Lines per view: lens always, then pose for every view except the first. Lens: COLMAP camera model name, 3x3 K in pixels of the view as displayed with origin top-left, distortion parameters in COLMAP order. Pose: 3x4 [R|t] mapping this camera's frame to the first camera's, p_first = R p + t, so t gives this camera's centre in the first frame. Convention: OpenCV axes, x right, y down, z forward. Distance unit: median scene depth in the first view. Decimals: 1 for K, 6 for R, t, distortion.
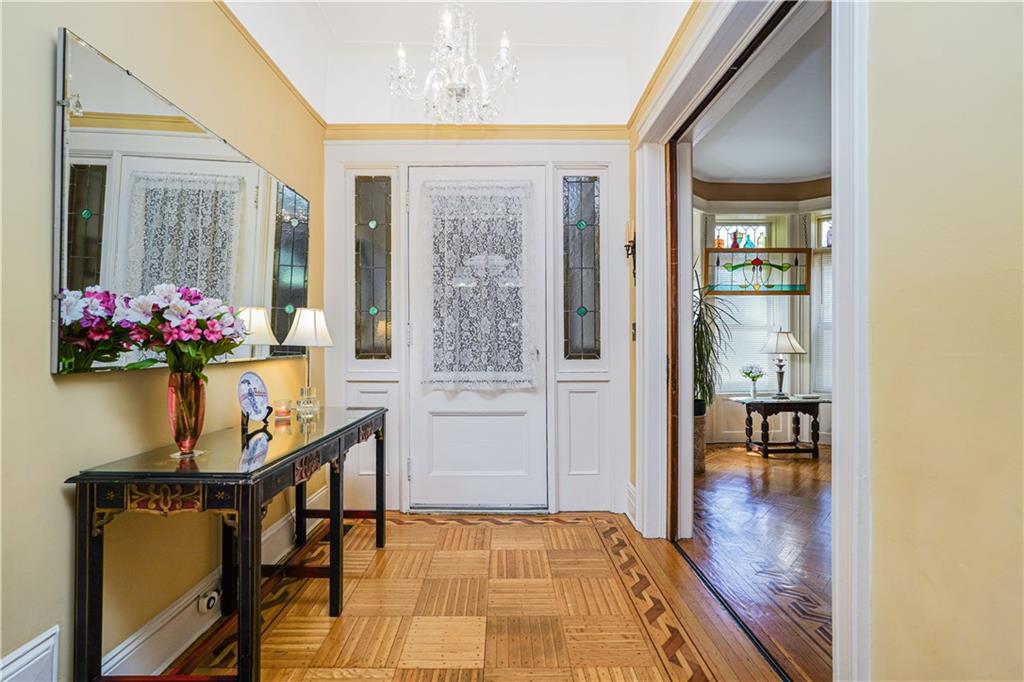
lens RADIAL K [[466.2, 0, 512.2], [0, 466.2, 347.3], [0, 0, 1]] dist [-0.001839, 0.000539]
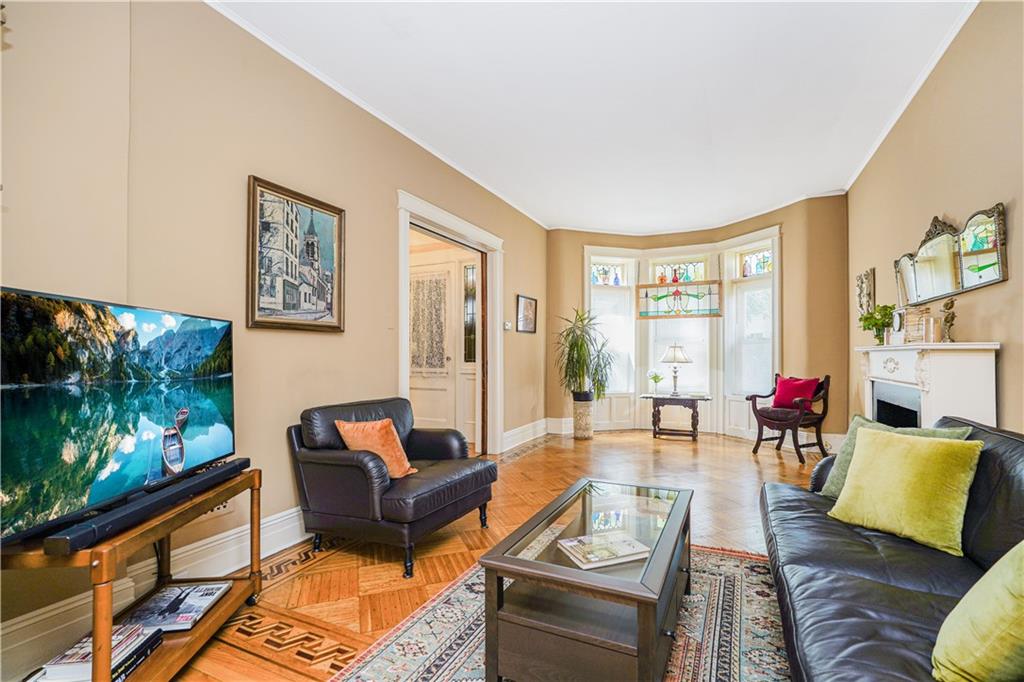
lens RADIAL K [[471.5, 0, 514.5], [0, 471.5, 354.0], [0, 0, 1]] dist [0.001935, 0.001645]
pose [[0.898987, 0.002344, -0.437969, 0.731297], [-0.008844, 0.999879, -0.012803, 0.009899], [0.437886, 0.015383, 0.898899, -0.413659]]
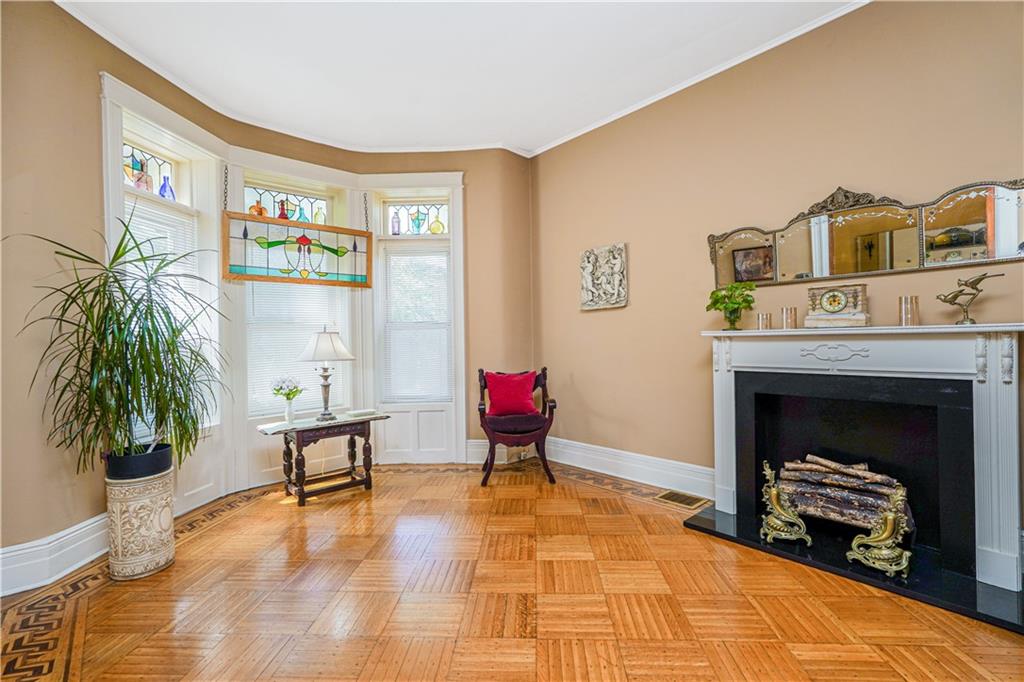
lens RADIAL K [[459.6, 0, 512.0], [0, 459.6, 341.0], [0, 0, 1]] dist [0.001128, 0.001211]
pose [[0.763498, -0.010363, 0.645727, 0.313385], [0.023206, 0.999666, -0.011395, -0.002571], [-0.645393, 0.023685, 0.763483, 0.220628]]
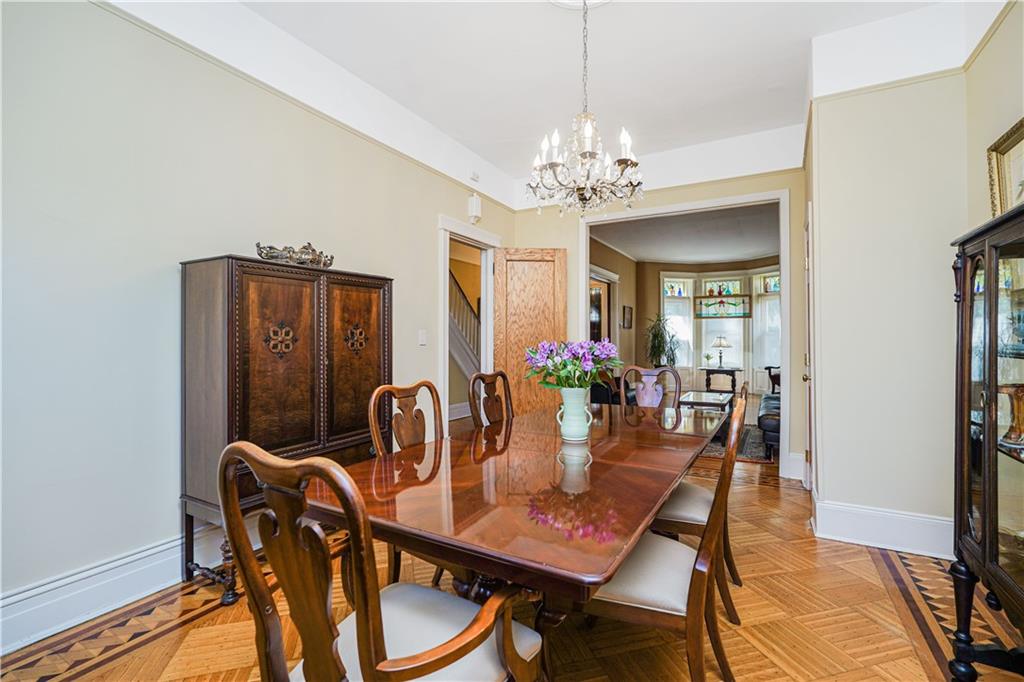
lens RADIAL K [[470.9, 0, 512.0], [0, 470.9, 341.0], [0, 0, 1]] dist [-0.000975, -0.000413]
pose [[0.870985, 0.006342, -0.491269, 0.775559], [-0.010030, 0.999938, -0.004874, 0.004563], [0.491208, 0.009172, 0.870994, -1.287793]]
